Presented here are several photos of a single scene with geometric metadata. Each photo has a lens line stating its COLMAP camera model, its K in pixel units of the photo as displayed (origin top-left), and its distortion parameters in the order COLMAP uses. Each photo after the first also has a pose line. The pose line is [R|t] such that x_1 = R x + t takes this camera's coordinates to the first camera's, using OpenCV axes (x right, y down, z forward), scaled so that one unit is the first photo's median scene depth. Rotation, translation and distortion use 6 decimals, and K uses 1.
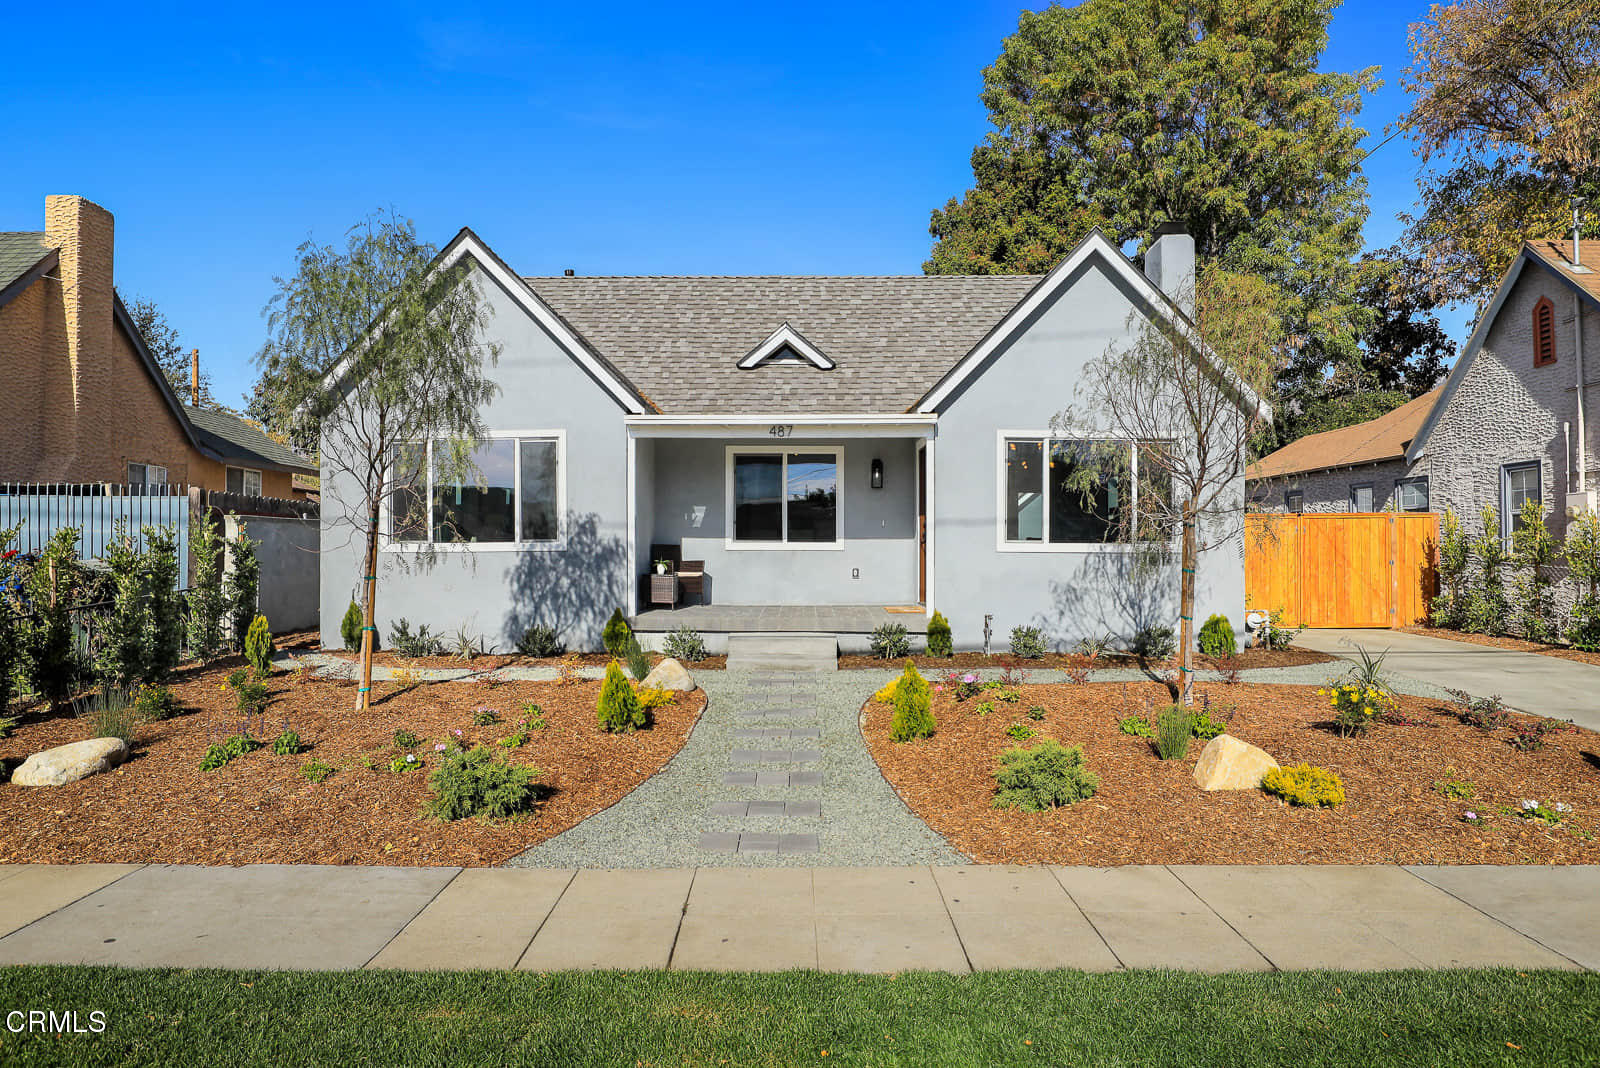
lens RADIAL K [[882.5, 0, 787.1], [0, 882.5, 528.6], [0, 0, 1]] dist [0.017679, 0.001709]
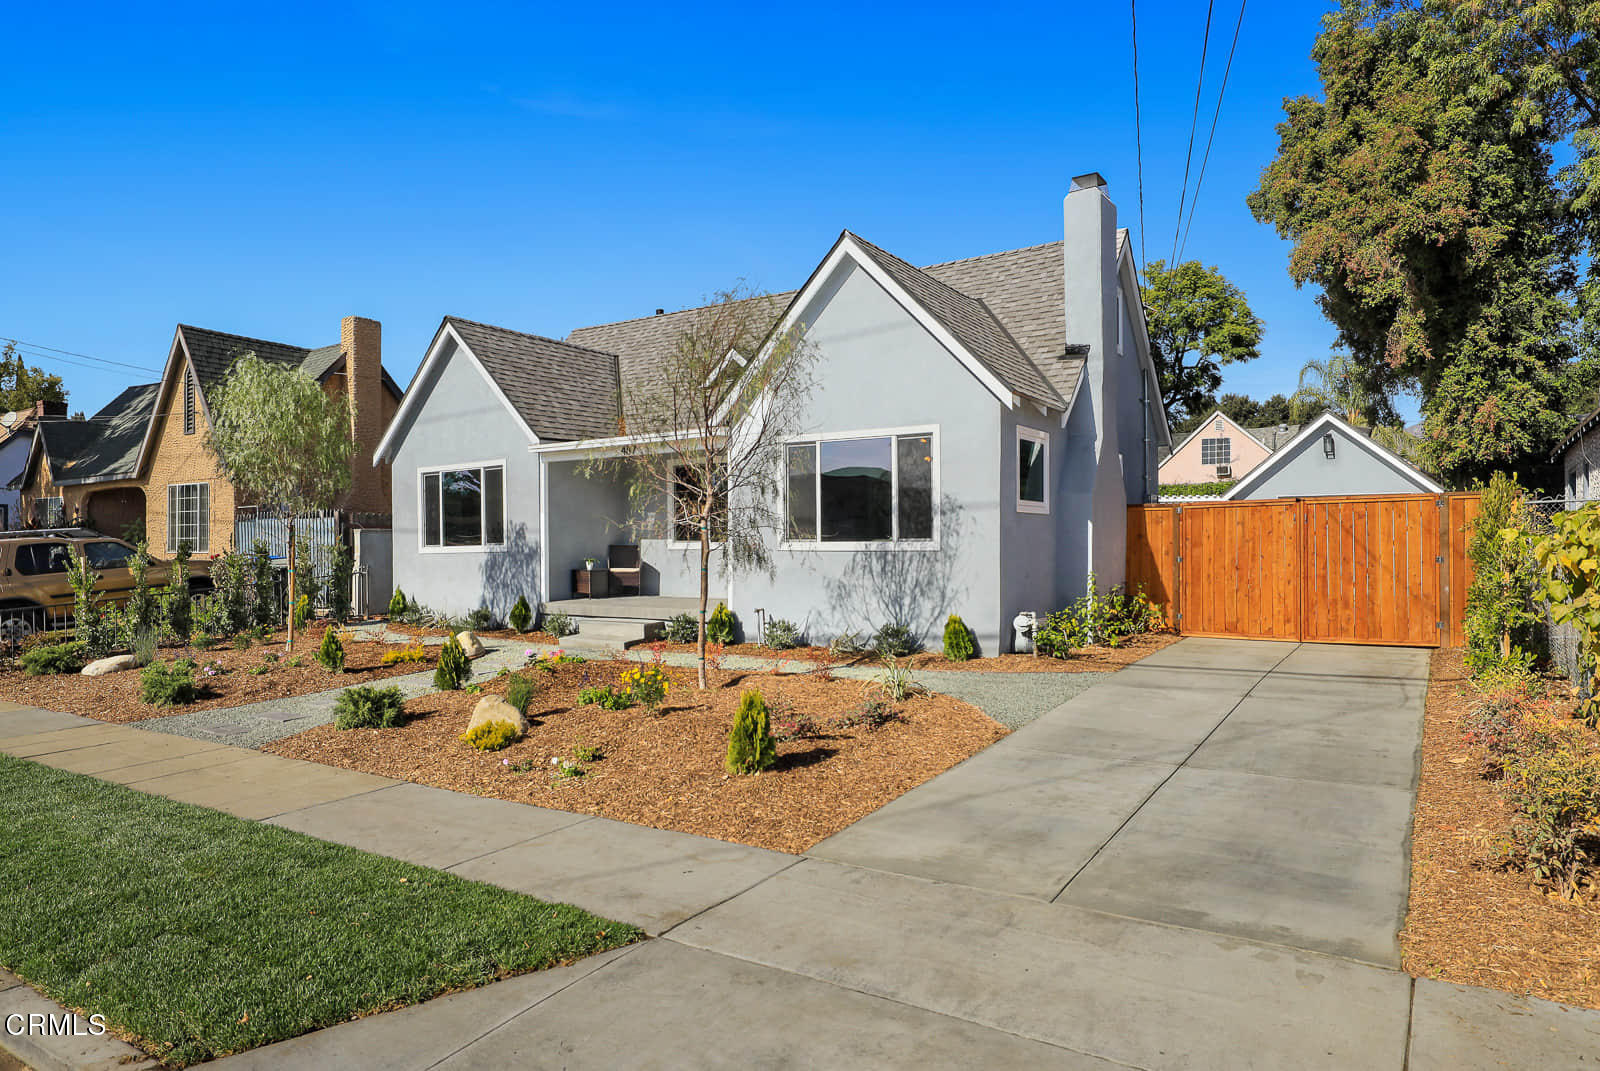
lens RADIAL K [[968.6, 0, 799.8], [0, 968.6, 504.3], [0, 0, 1]] dist [0.010129, 0.009126]
pose [[0.851645, -0.030564, -0.523227, 0.867251], [0.021181, 0.999490, -0.023909, -0.001280], [0.523690, 0.009279, 0.851858, 0.003092]]
